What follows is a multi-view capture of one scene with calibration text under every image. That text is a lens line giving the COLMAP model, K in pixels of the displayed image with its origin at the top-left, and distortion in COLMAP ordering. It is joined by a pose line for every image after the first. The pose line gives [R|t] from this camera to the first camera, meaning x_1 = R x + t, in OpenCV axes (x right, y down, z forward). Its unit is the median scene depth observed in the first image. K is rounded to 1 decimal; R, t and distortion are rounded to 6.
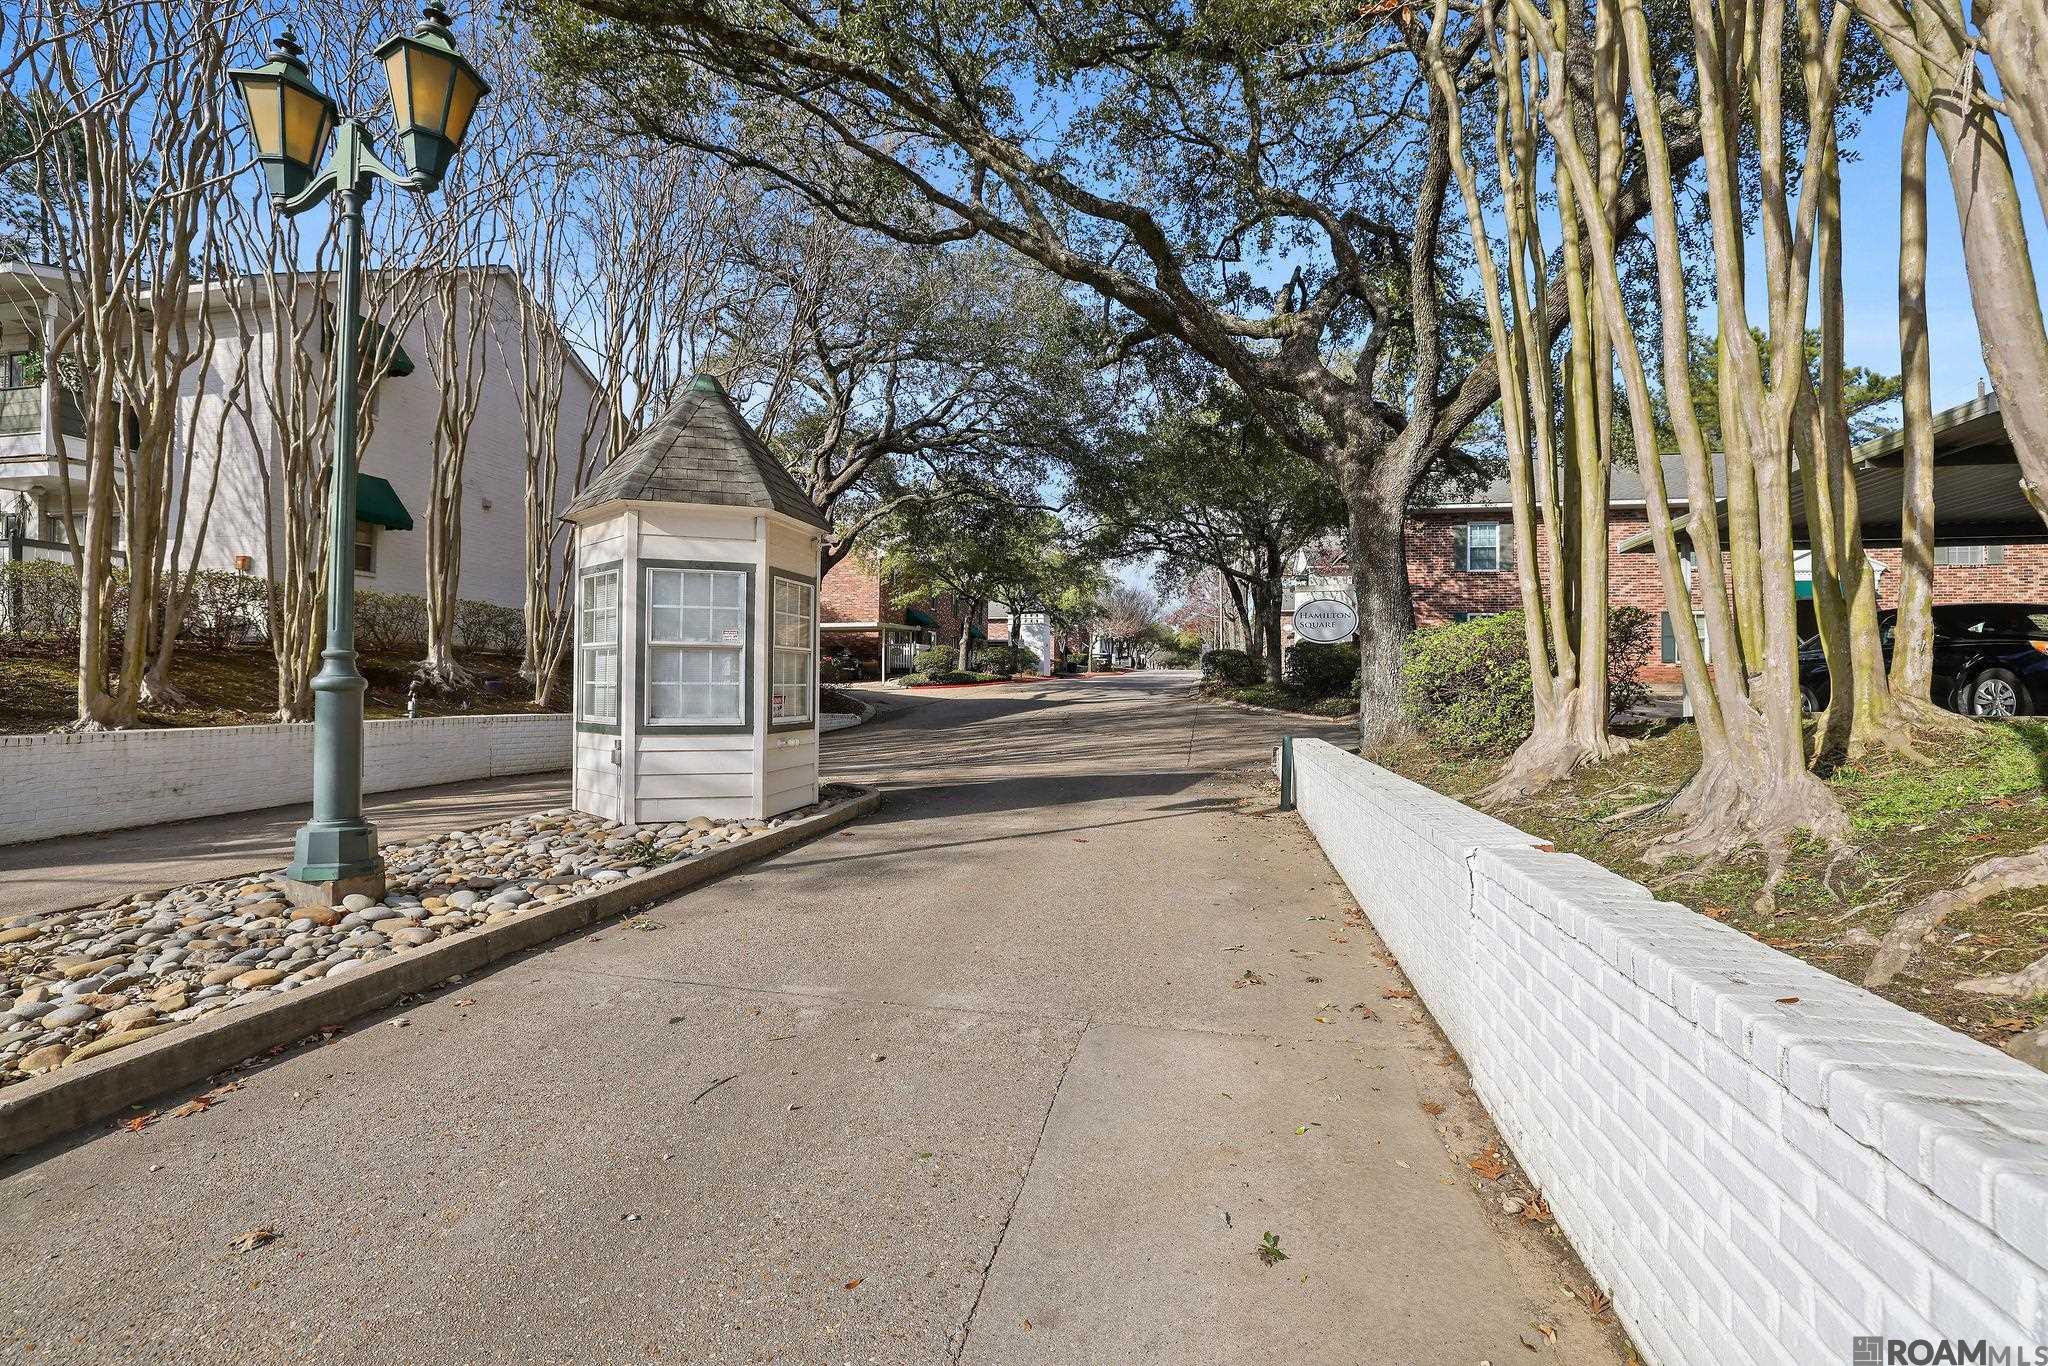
lens RADIAL K [[888.0, 0, 1031.4], [0, 888.0, 676.7], [0, 0, 1]] dist [-0.023261, 0.004467]
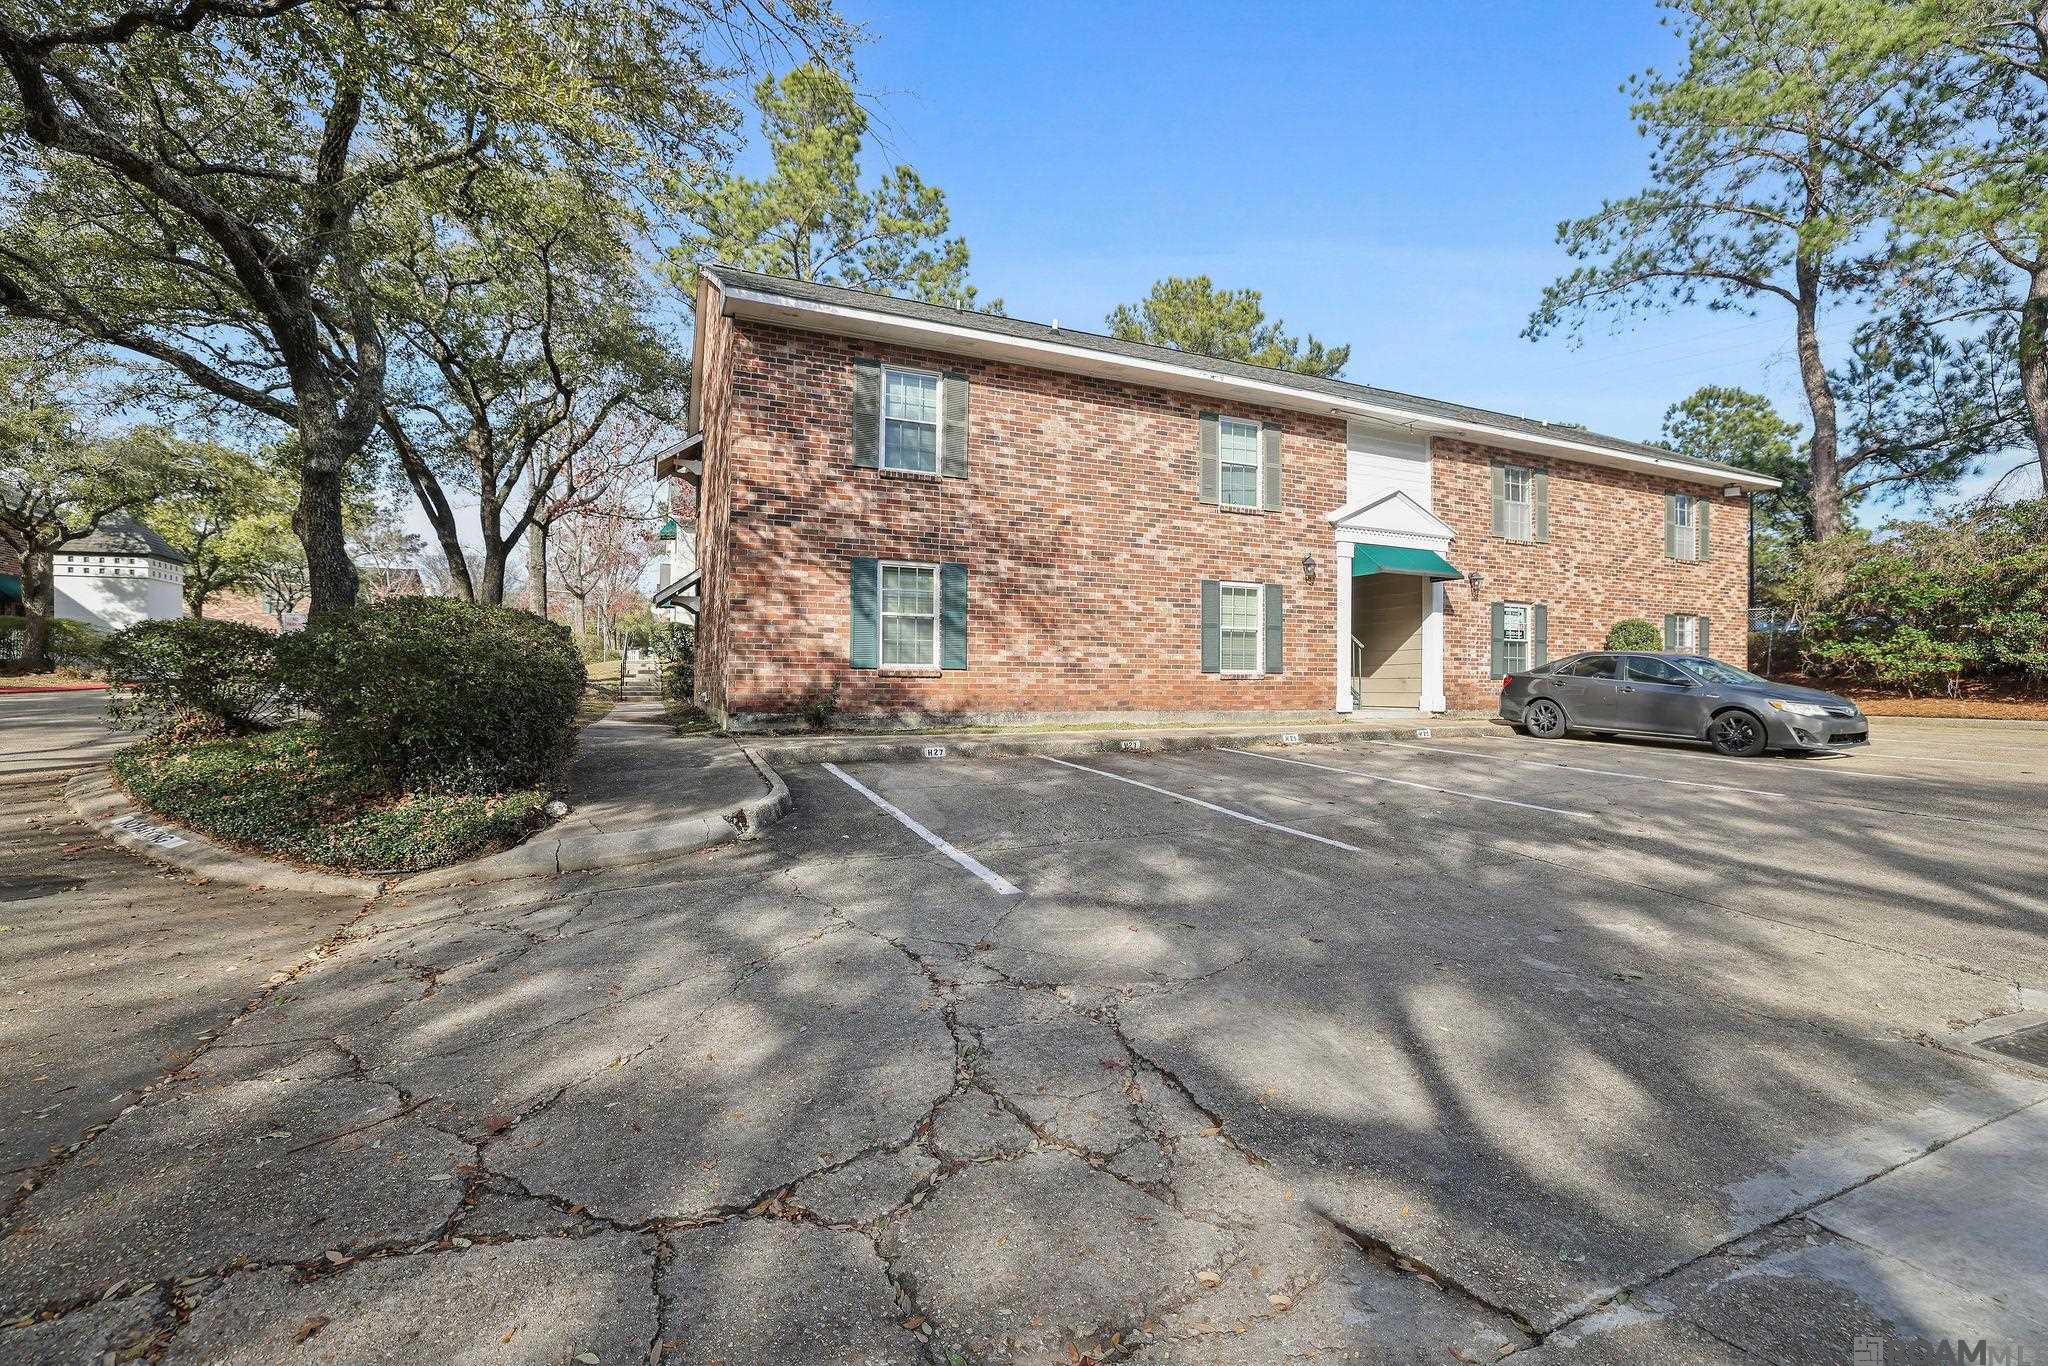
lens RADIAL K [[888.0, 0, 1033.1], [0, 888.0, 670.4], [0, 0, 1]] dist [-0.023261, 0.004467]
pose [[0.813419, 0.007680, 0.581627, 0.292062], [-0.006771, 0.999970, -0.003734, -0.013806], [-0.581638, -0.000901, 0.813447, 0.580225]]
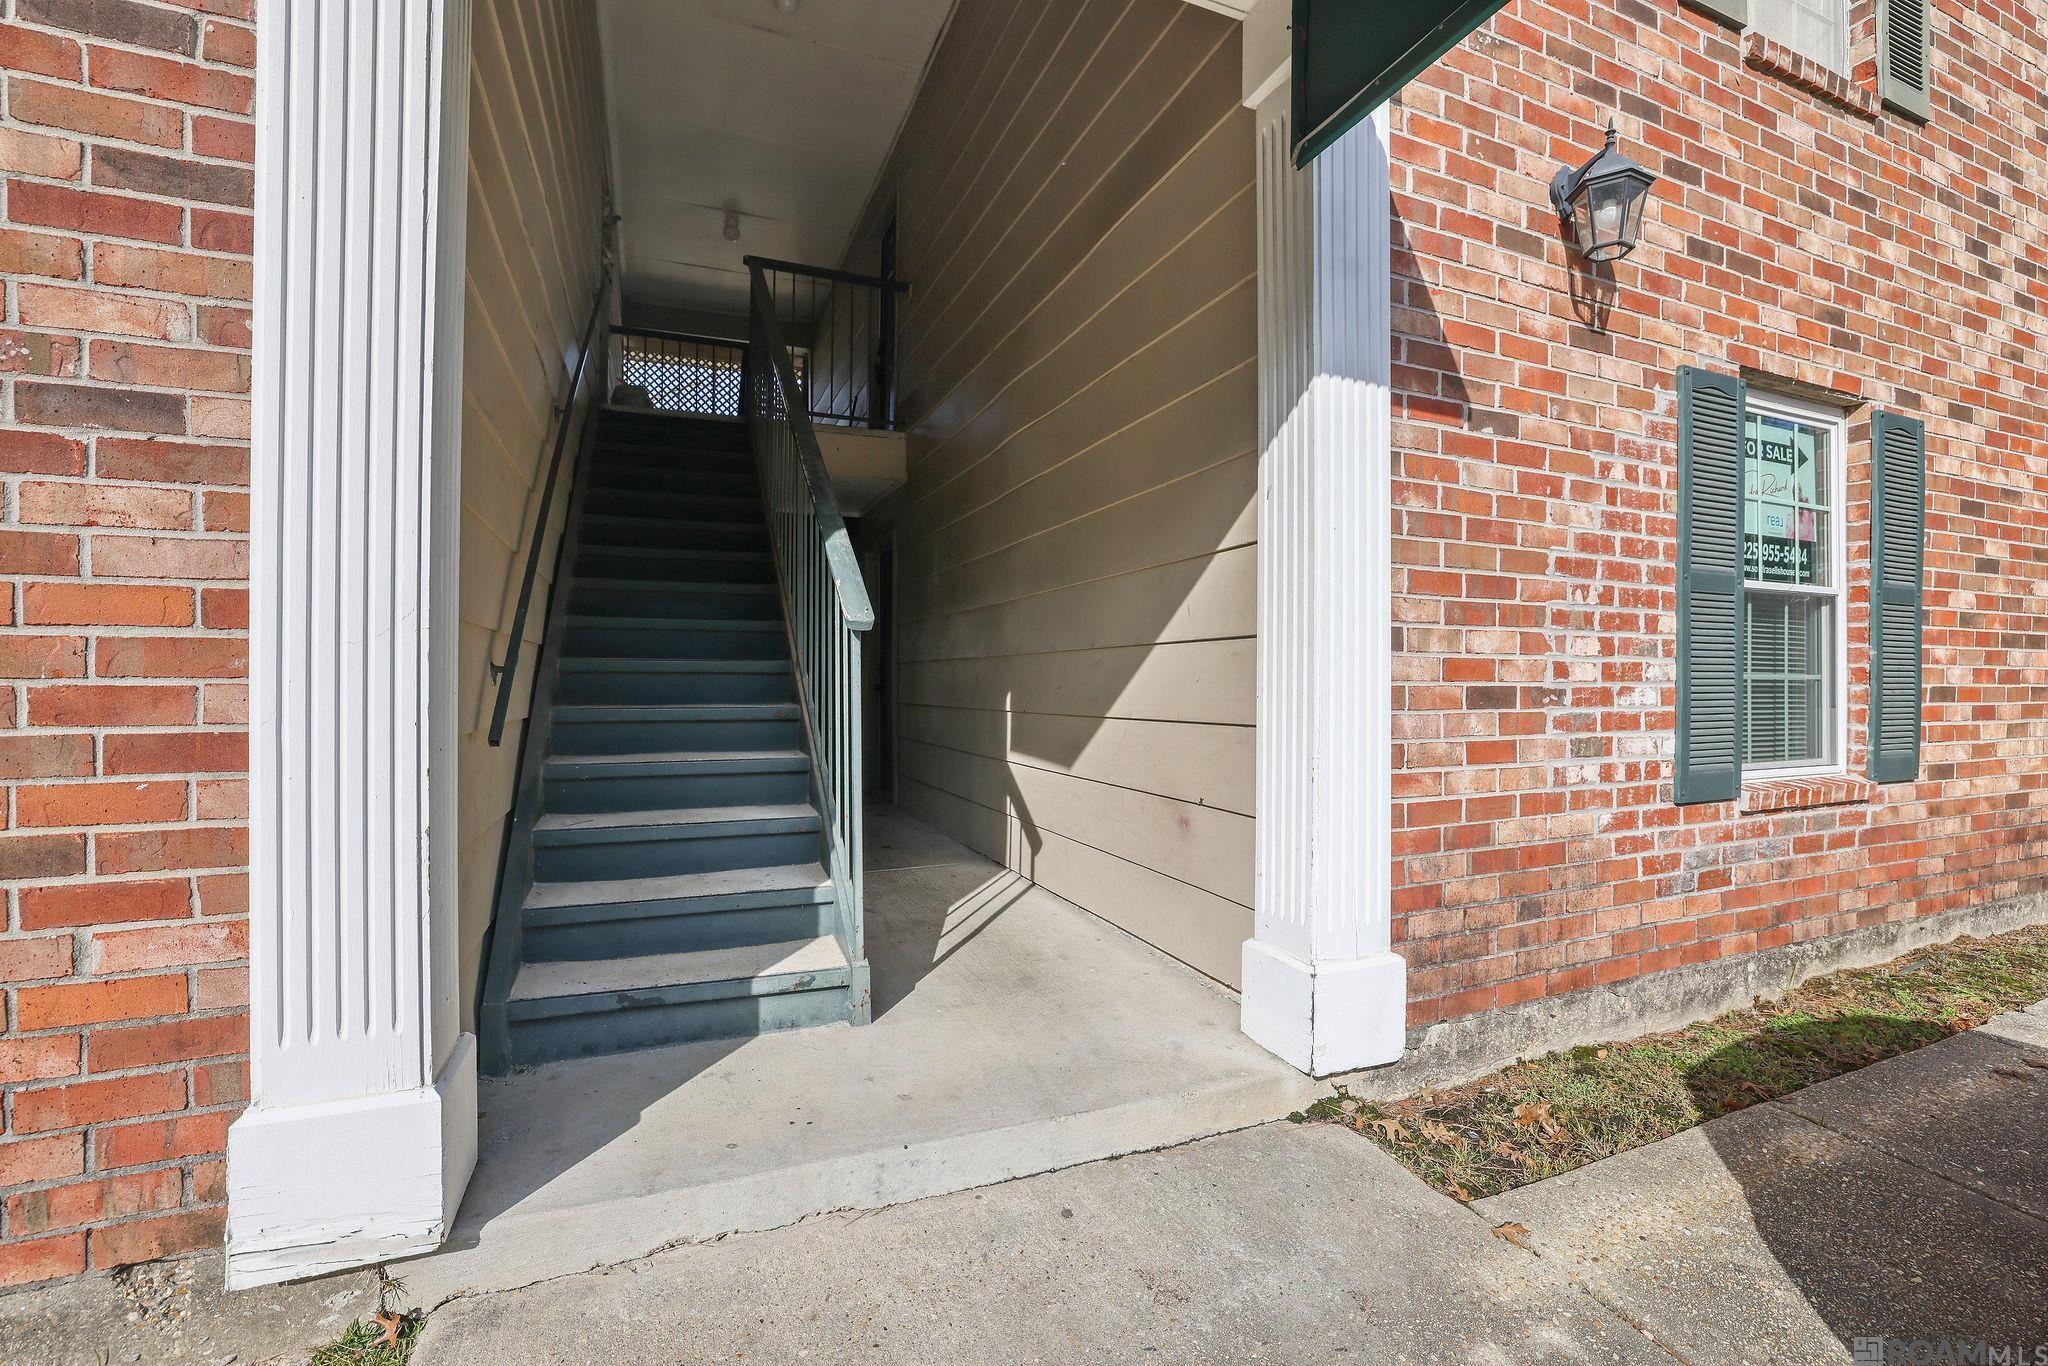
lens RADIAL K [[888.0, 0, 1025.4], [0, 888.0, 682.4], [0, 0, 1]] dist [-0.023261, 0.004467]
pose [[0.829884, -0.007346, 0.557888, 0.814278], [0.003254, 0.999960, 0.008326, -0.029172], [-0.557927, -0.005094, 0.829874, 0.868017]]
